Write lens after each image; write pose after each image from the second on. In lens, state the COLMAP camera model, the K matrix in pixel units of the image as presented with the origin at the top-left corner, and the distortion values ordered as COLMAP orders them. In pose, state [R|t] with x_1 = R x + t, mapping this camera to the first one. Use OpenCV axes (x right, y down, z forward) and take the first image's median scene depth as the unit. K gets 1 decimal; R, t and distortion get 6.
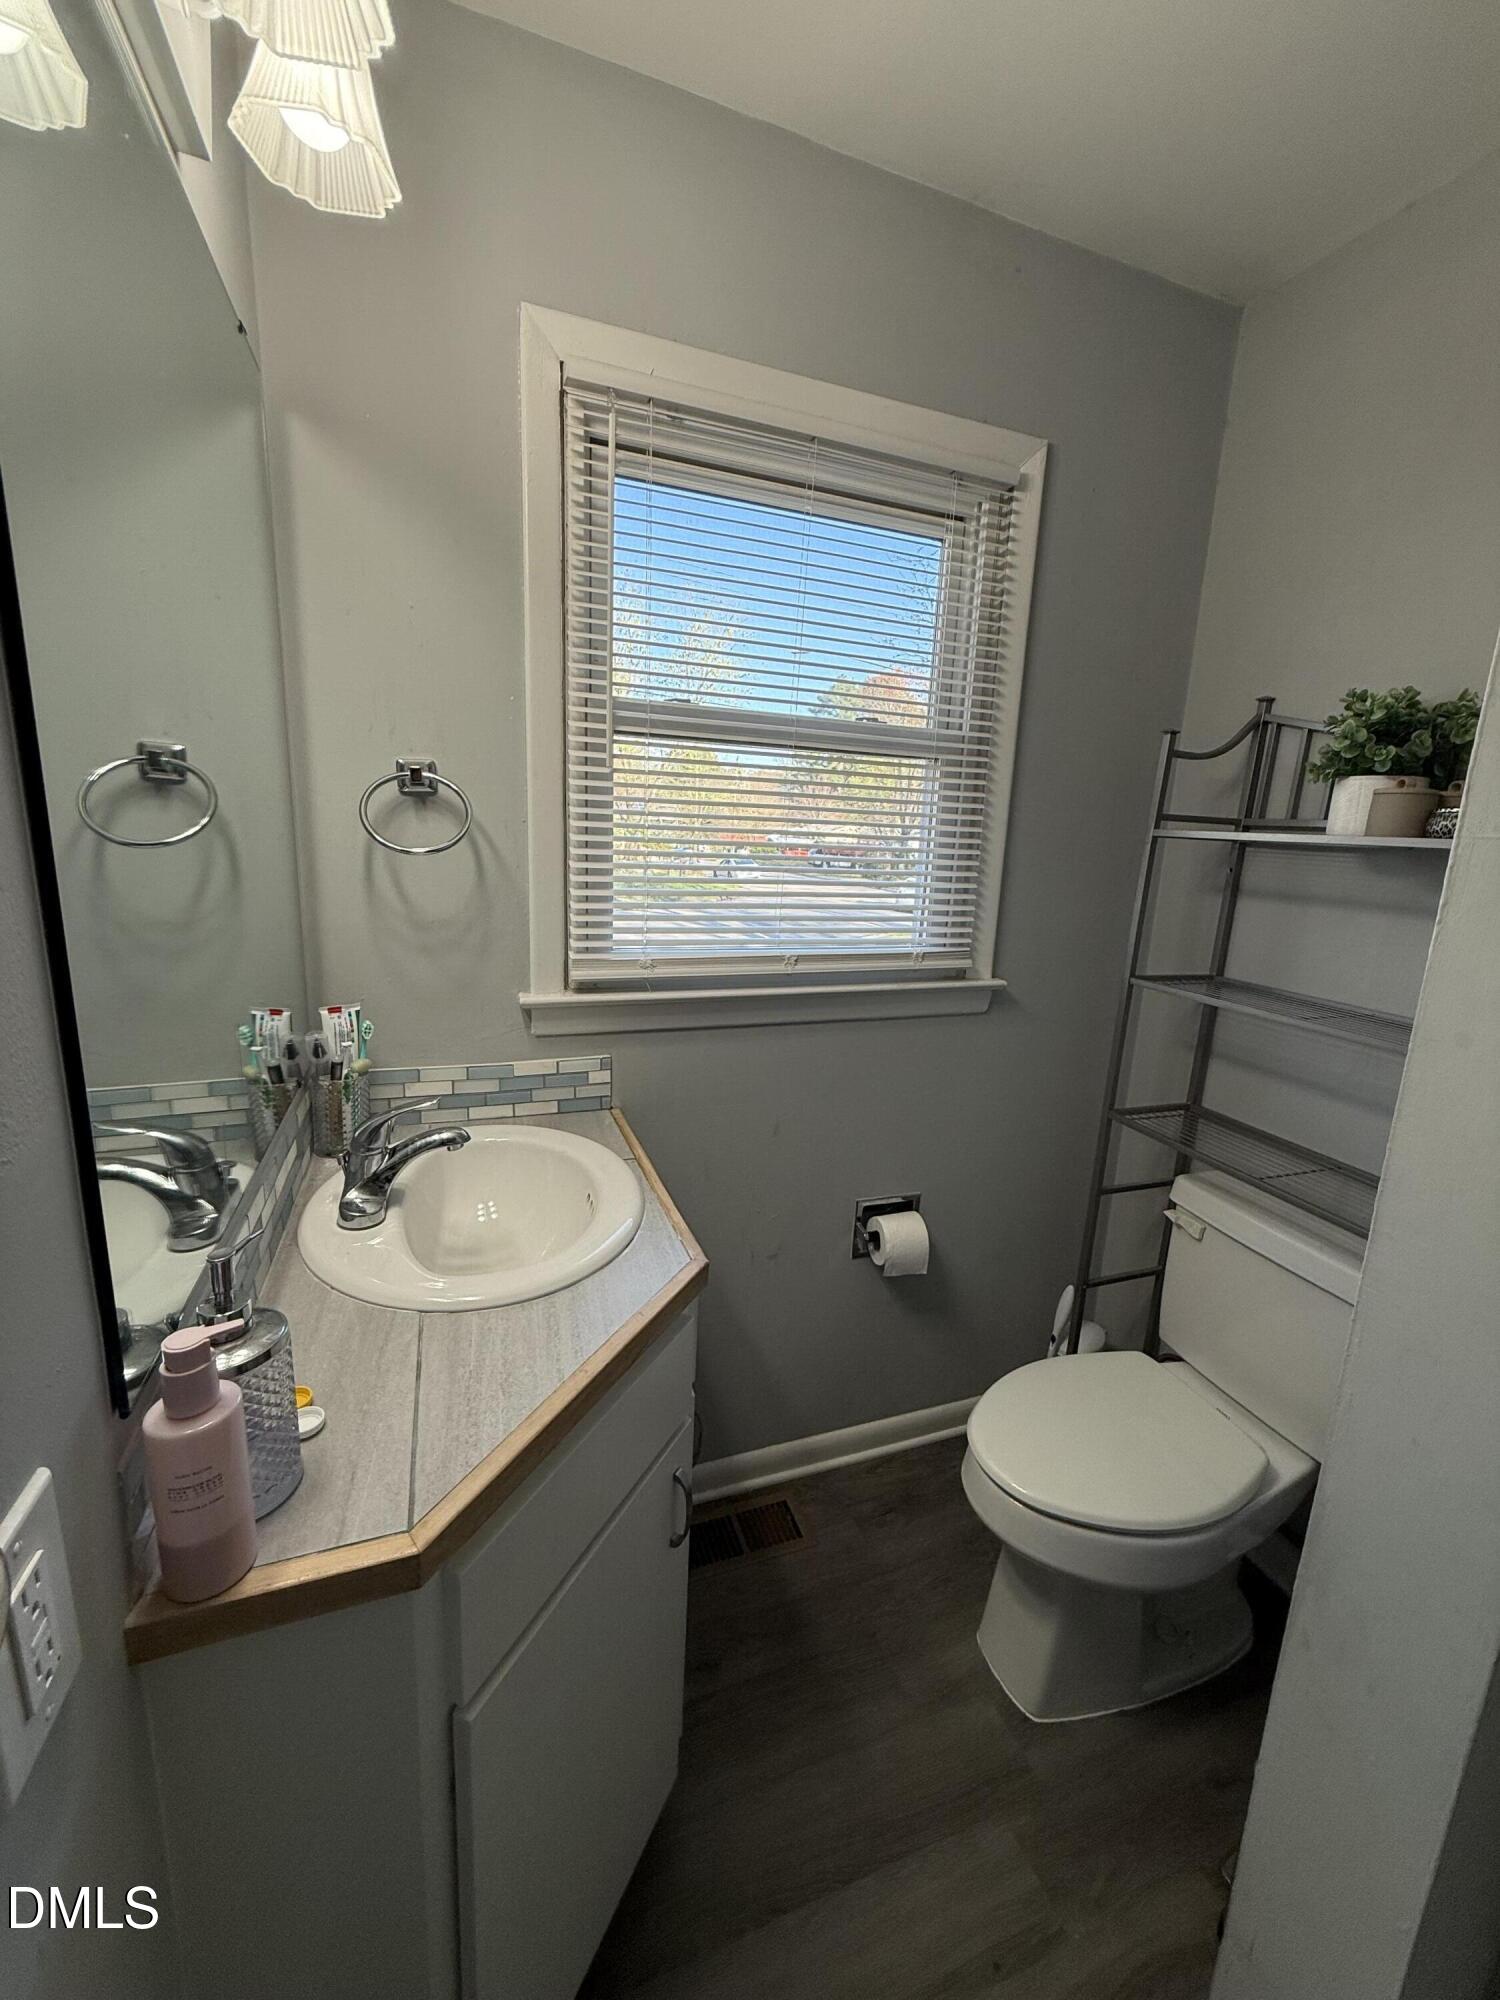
lens RADIAL K [[798.6, 0, 762.3], [0, 798.6, 981.9], [0, 0, 1]] dist [-0.000959, 0.000273]
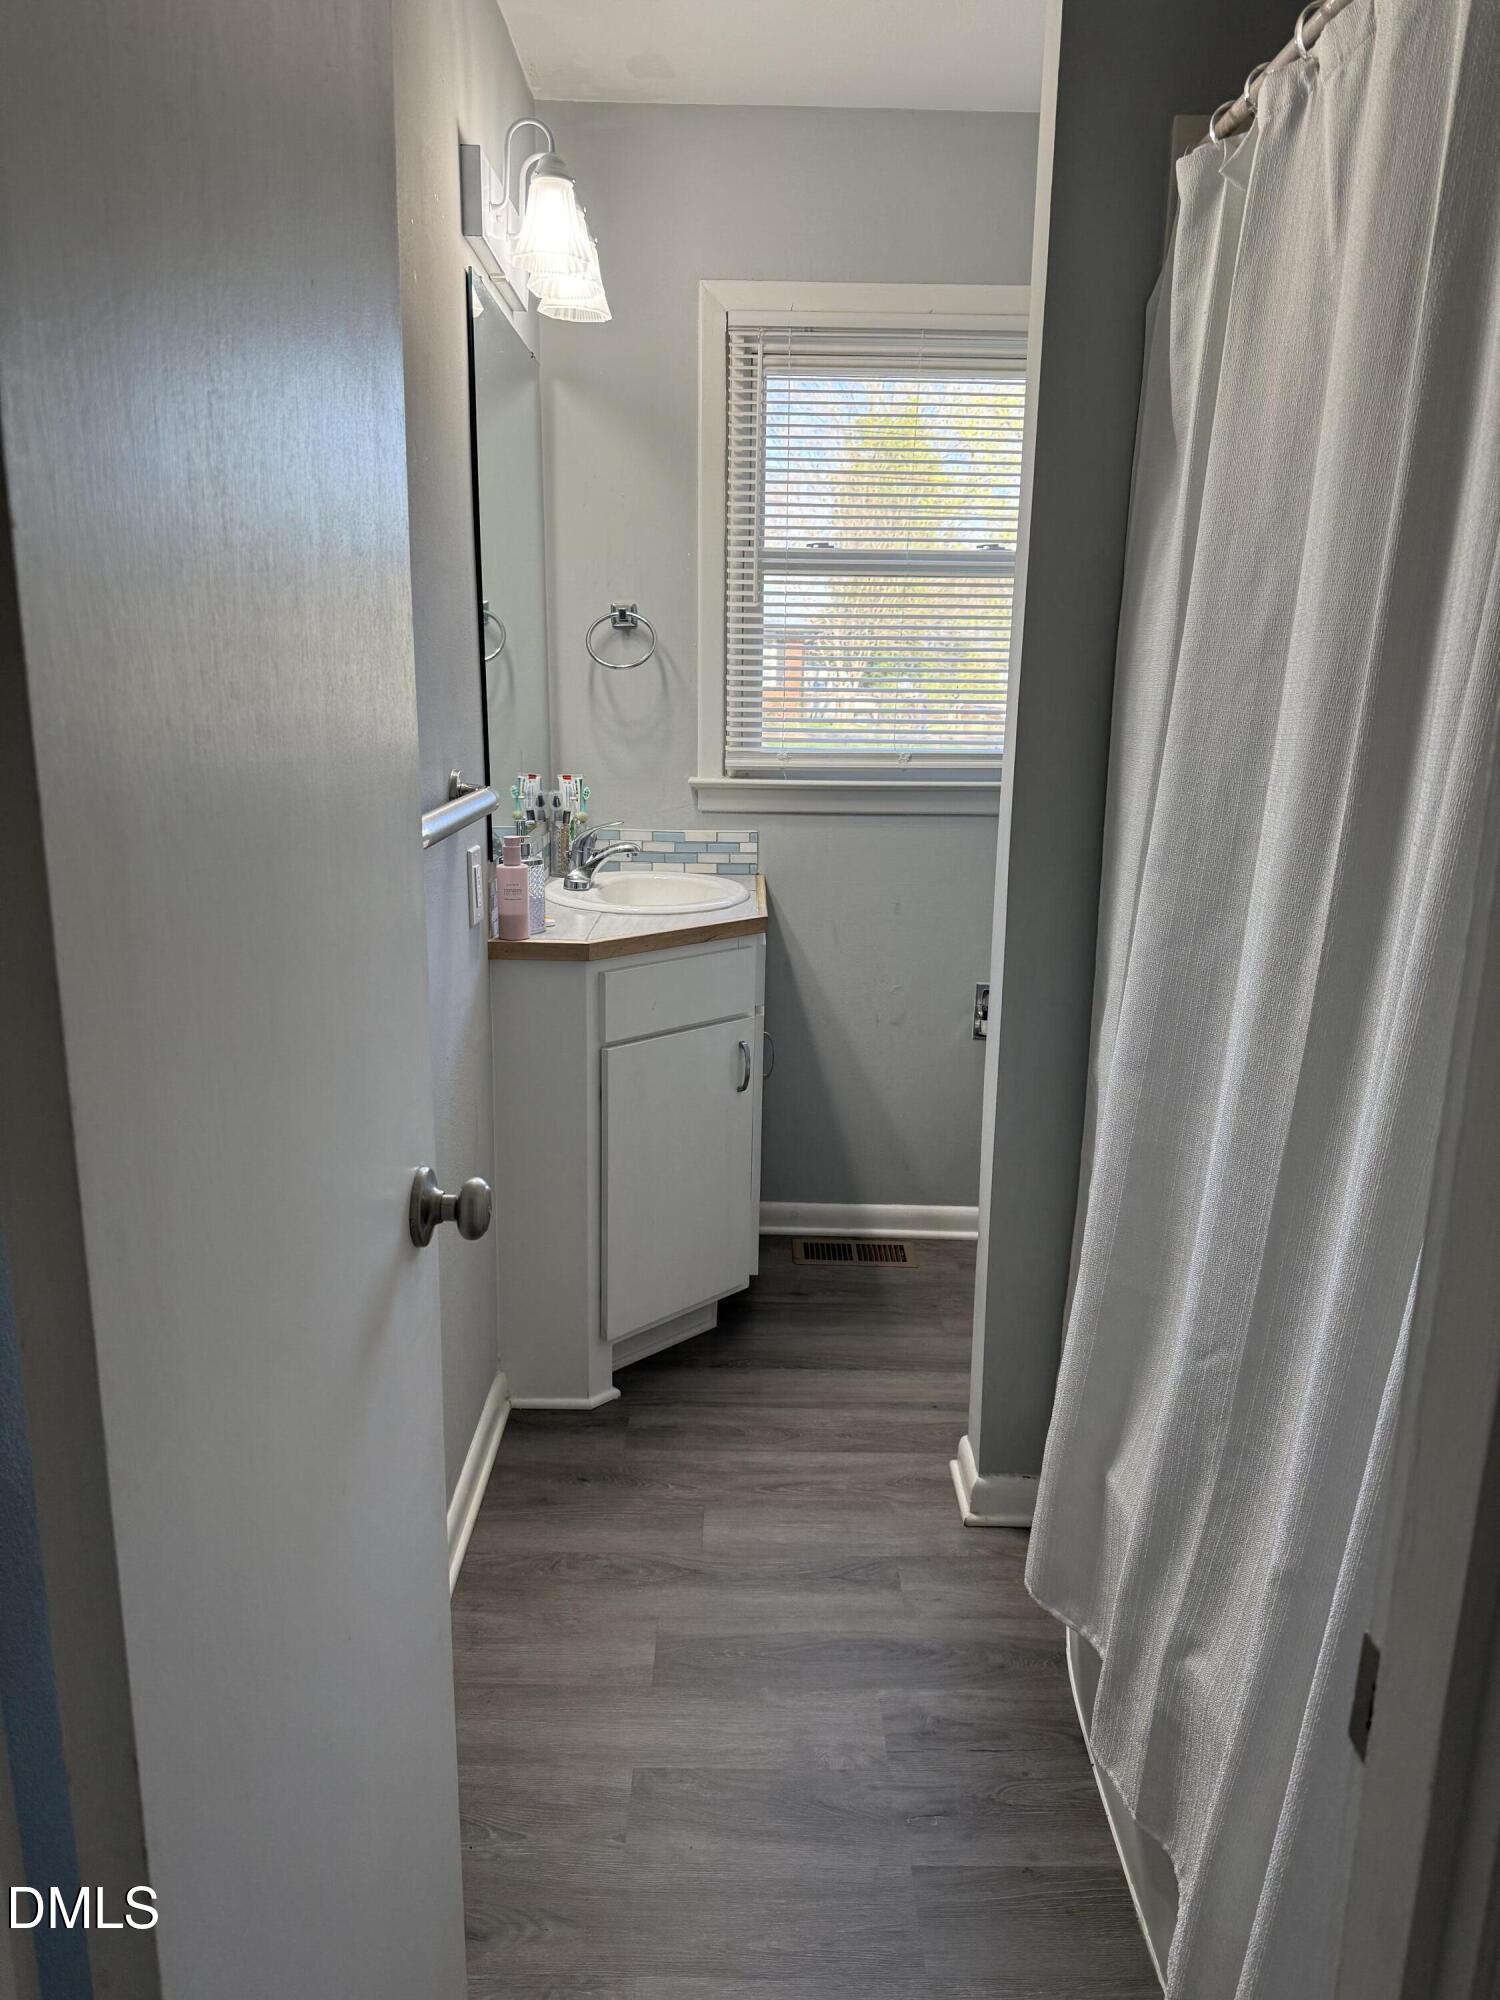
lens RADIAL K [[1392.0, 0, 751.8], [0, 1392.0, 1008.9], [0, 0, 1]] dist [0.054381, -0.002790]
pose [[0.935333, 0.047800, -0.350524, 0.693951], [-0.043687, 0.998852, 0.019637, 0.388282], [0.351060, -0.003053, 0.936348, -1.269947]]
